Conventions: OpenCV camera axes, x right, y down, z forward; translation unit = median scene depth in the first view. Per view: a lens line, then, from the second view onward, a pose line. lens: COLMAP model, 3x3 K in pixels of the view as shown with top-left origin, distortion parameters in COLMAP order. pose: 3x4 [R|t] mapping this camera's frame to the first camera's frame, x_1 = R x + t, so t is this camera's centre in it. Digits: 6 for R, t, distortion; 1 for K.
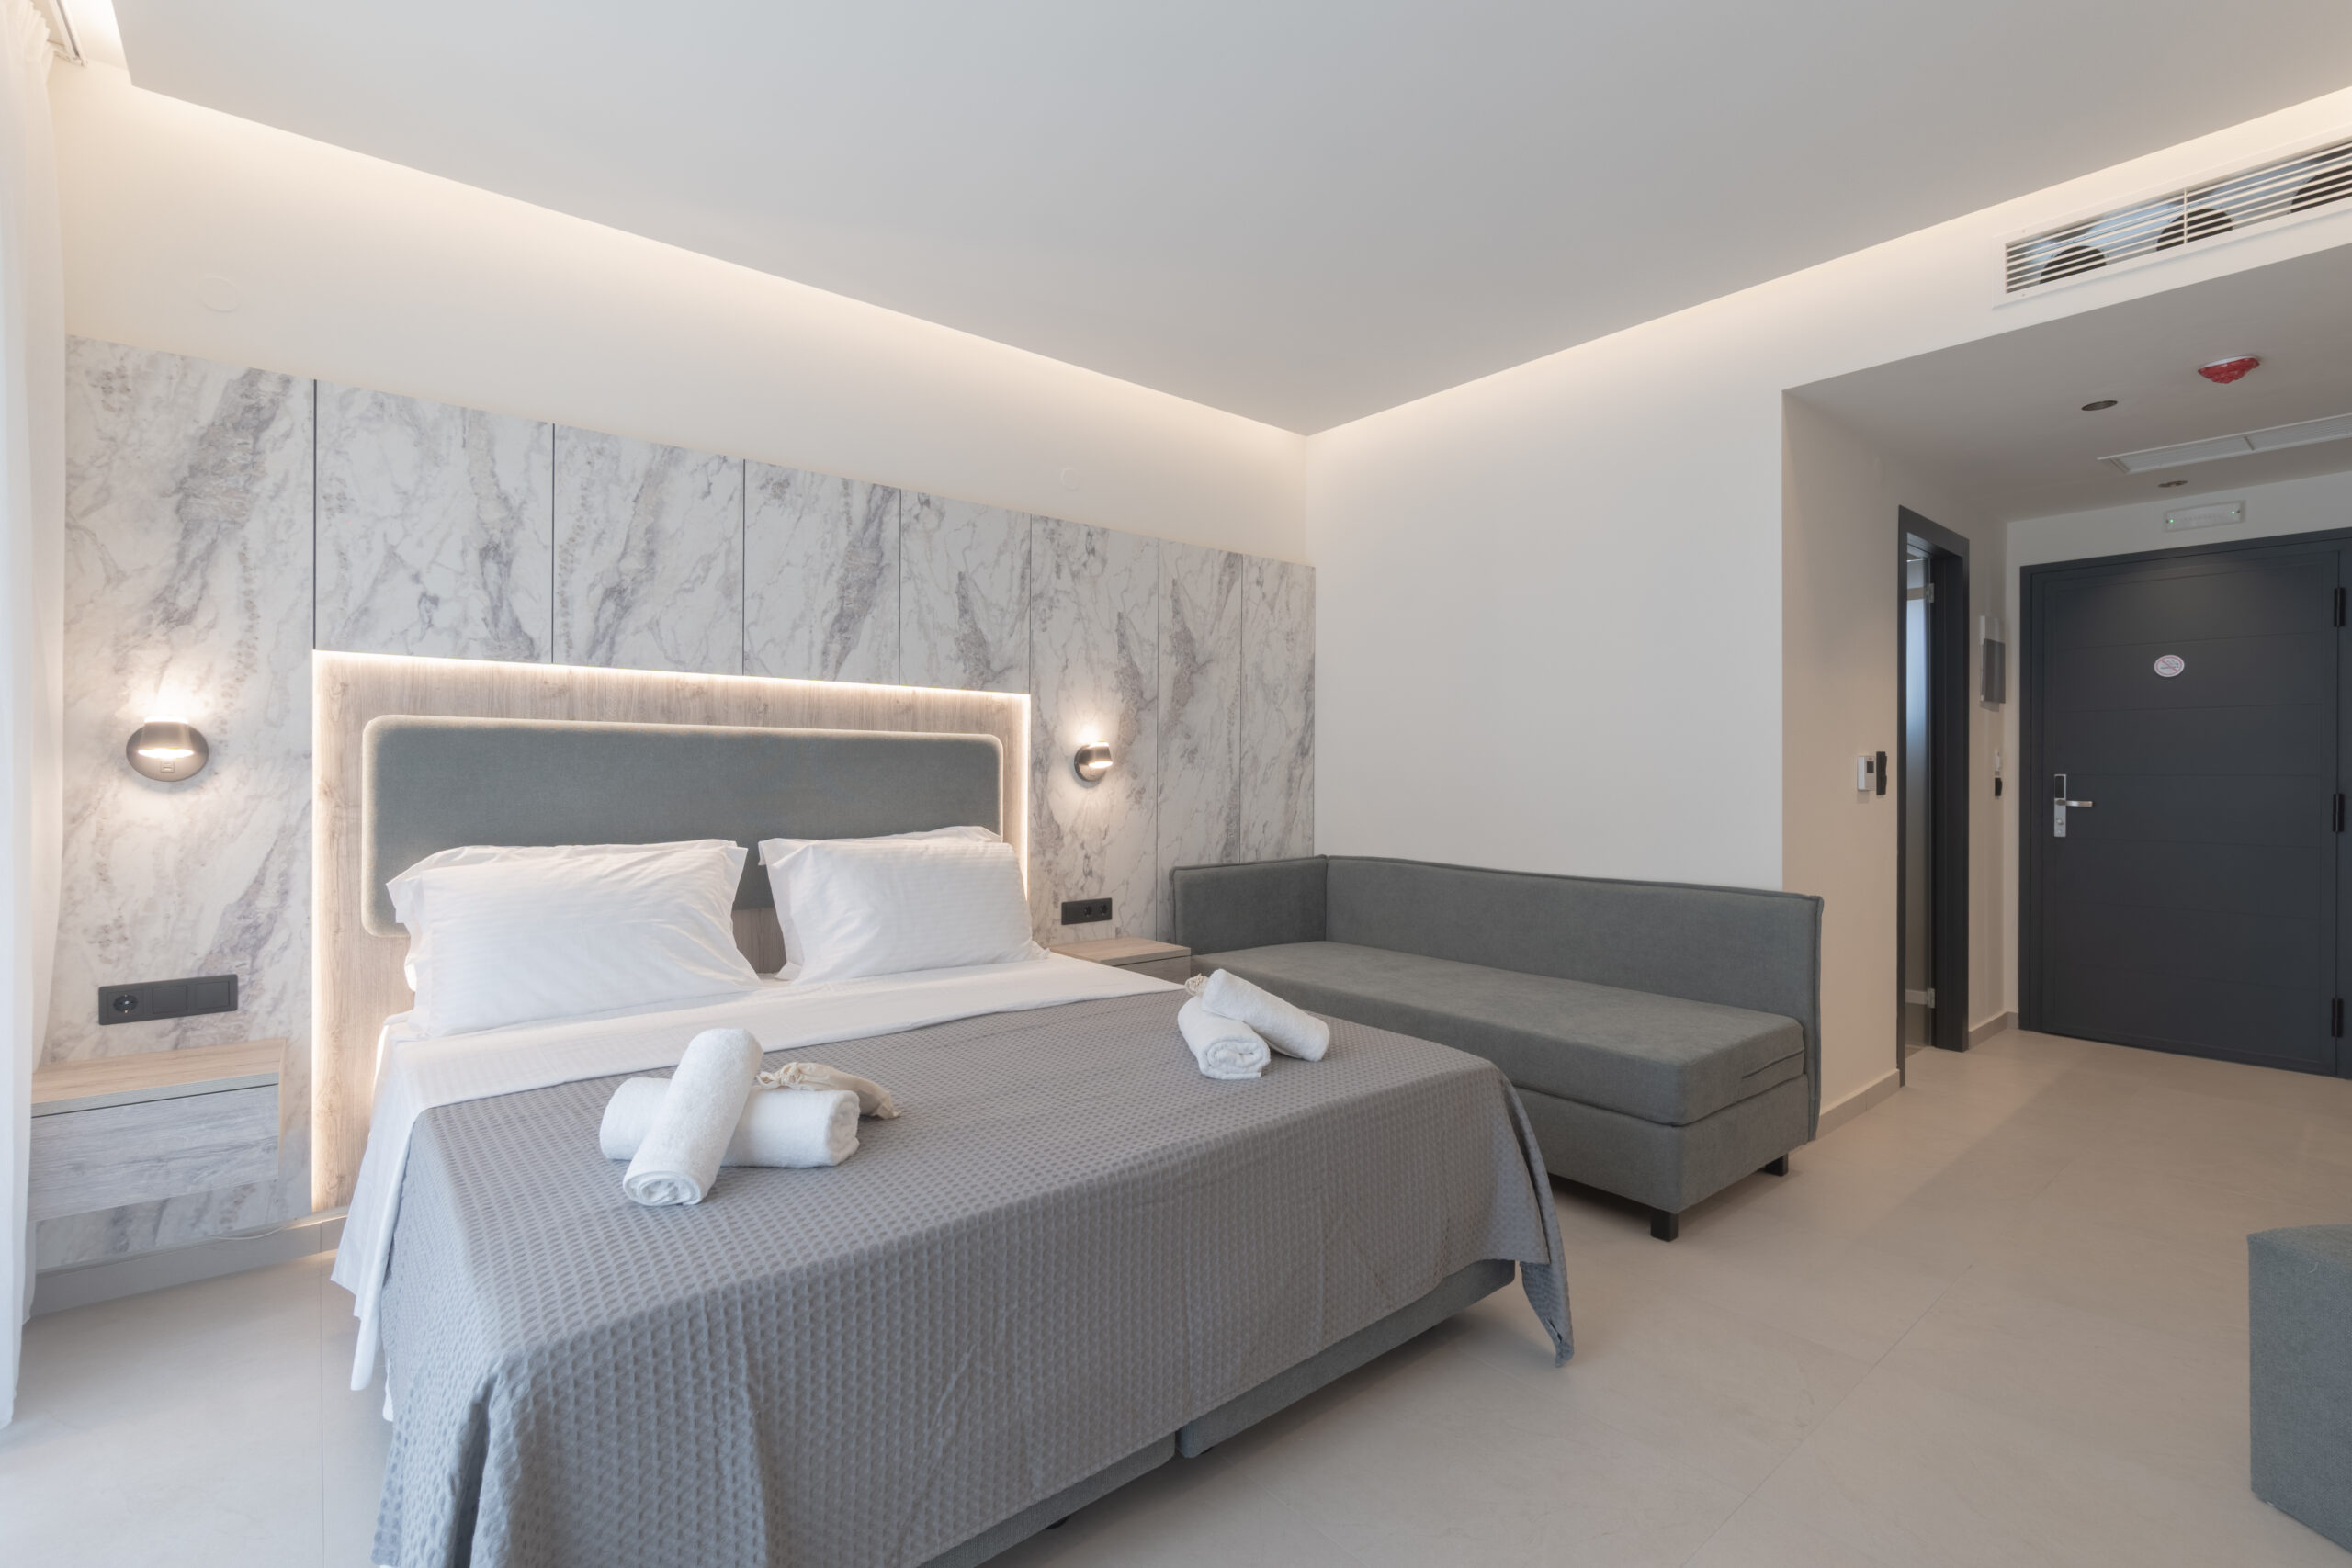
lens RADIAL K [[1053.4, 0, 1176.0], [0, 1053.4, 784.0], [0, 0, 1]] dist [0.001083, 0.000092]
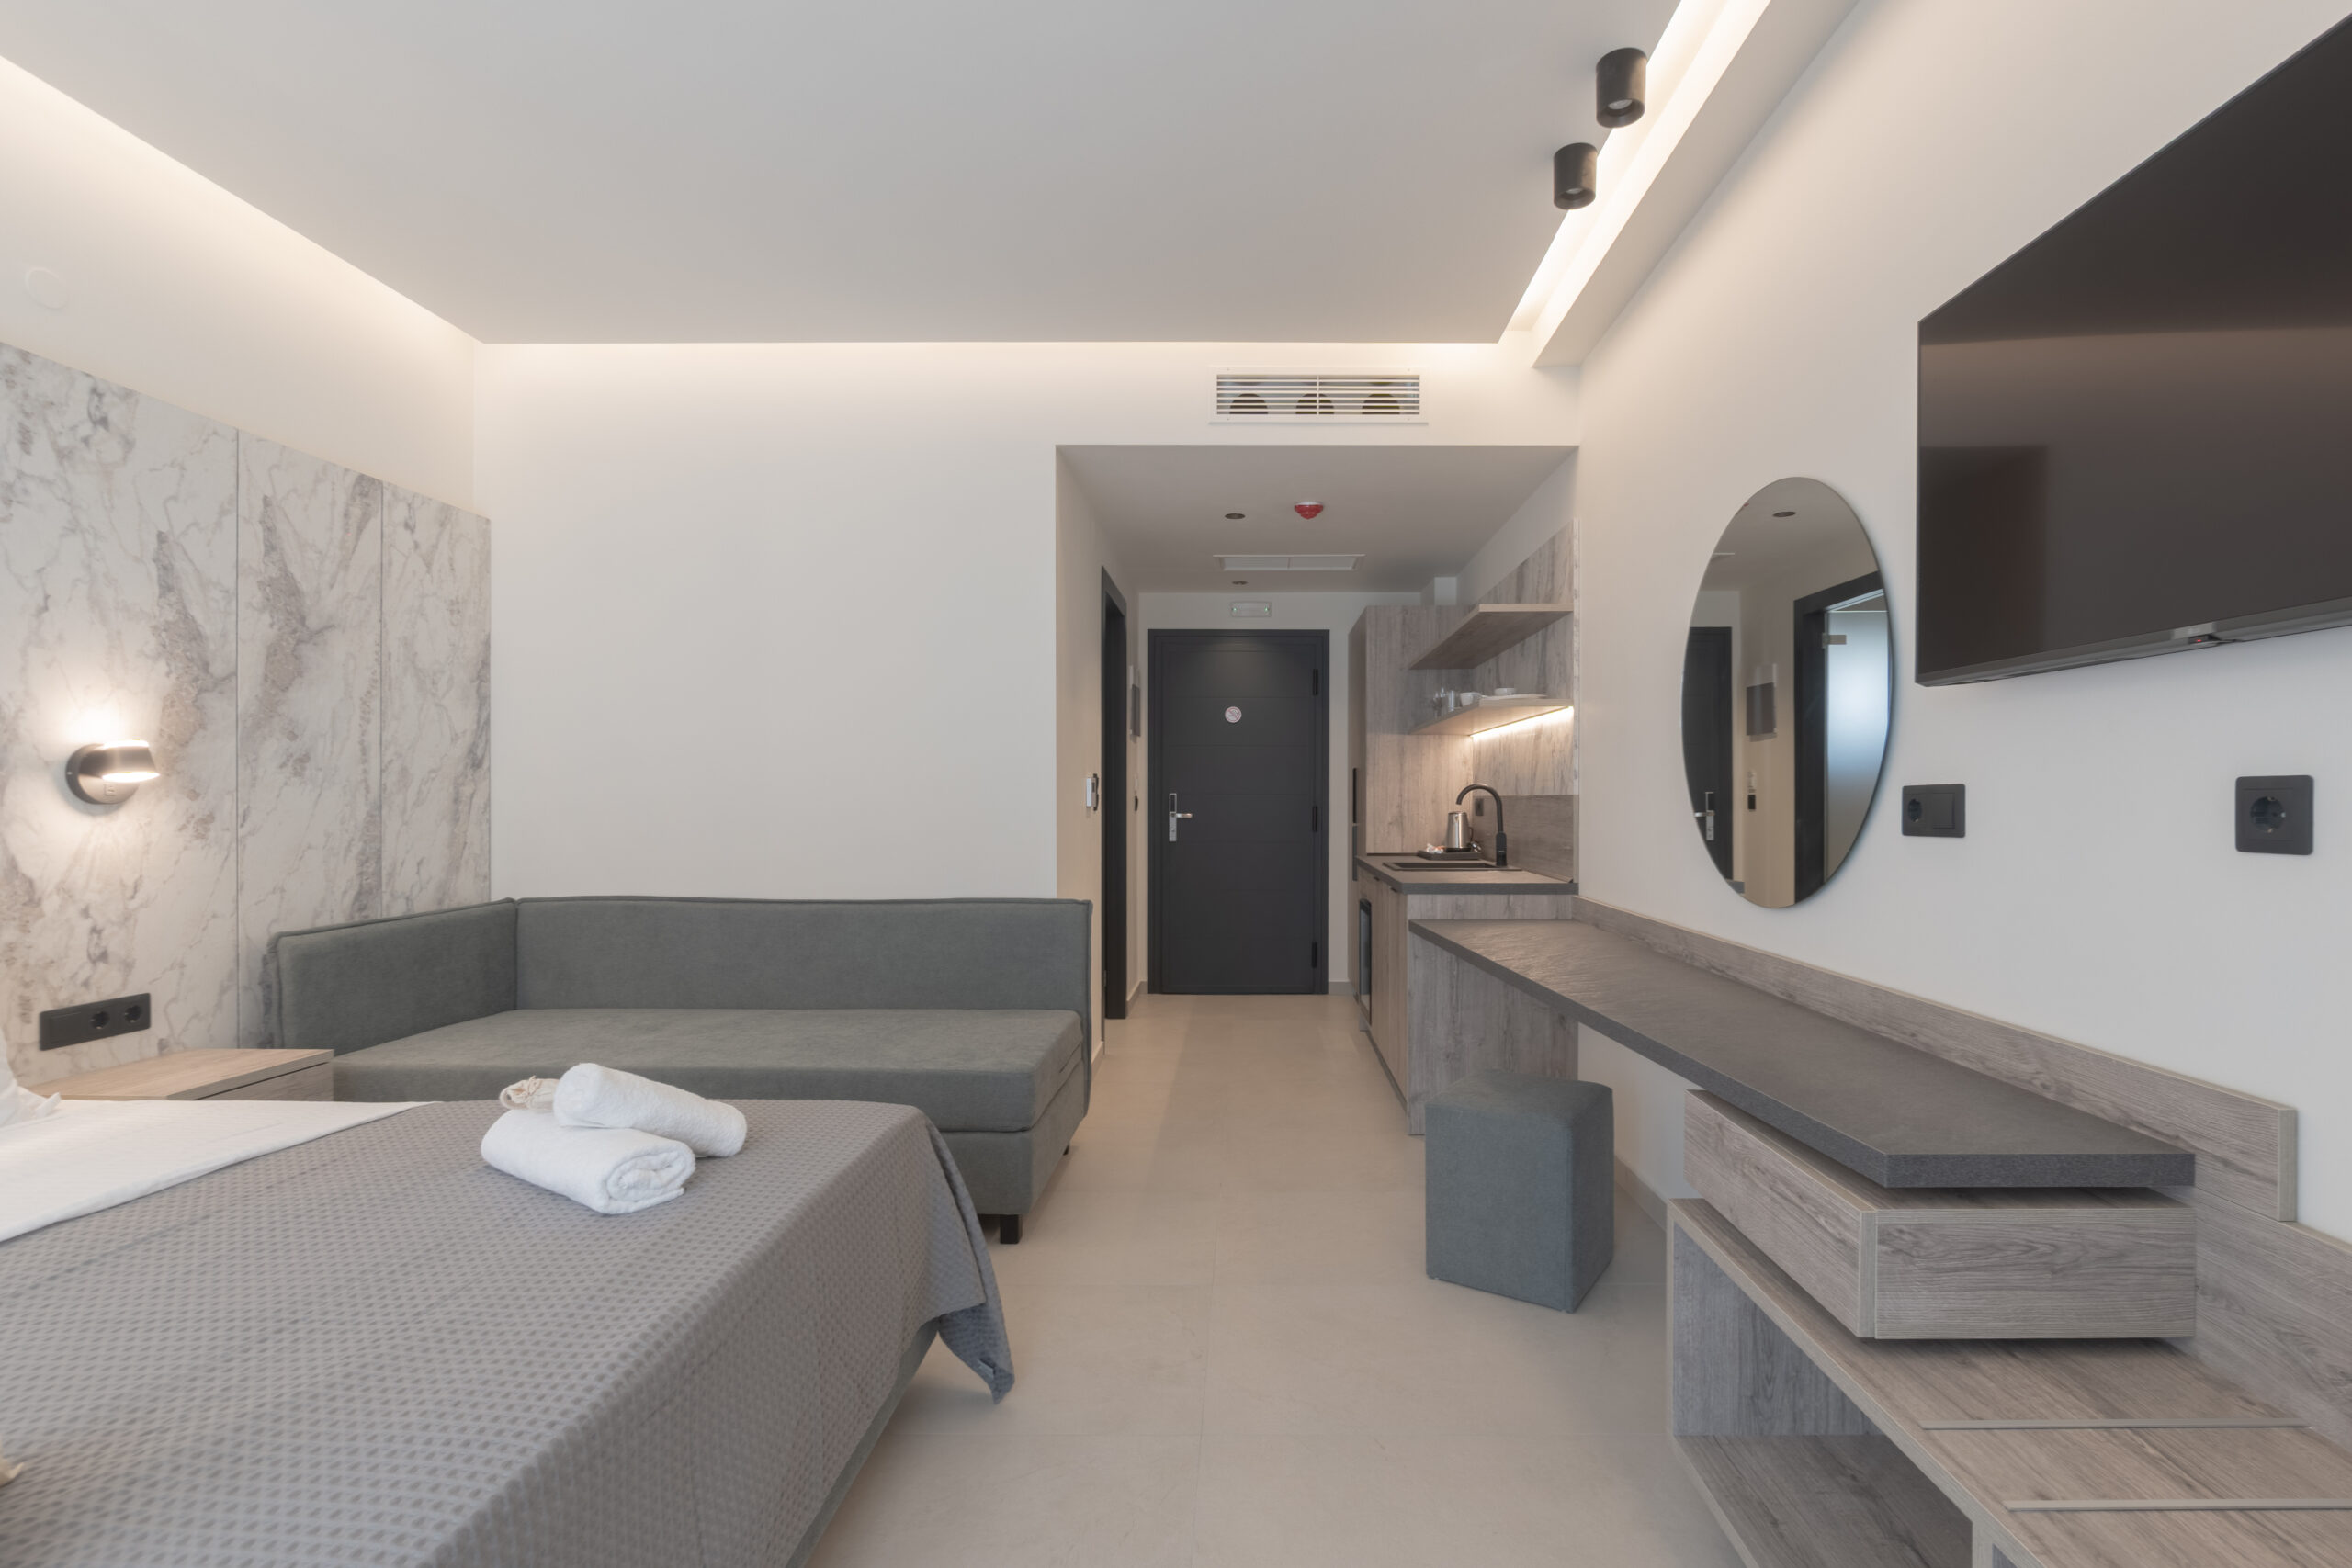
lens RADIAL K [[1076.7, 0, 1179.8], [0, 1076.7, 810.6], [0, 0, 1]] dist [-0.001822, 0.000004]
pose [[0.638615, -0.011888, 0.769435, -0.159598], [0.007211, 0.999929, 0.009464, -0.000296], [-0.769493, -0.000496, 0.638655, 0.133634]]
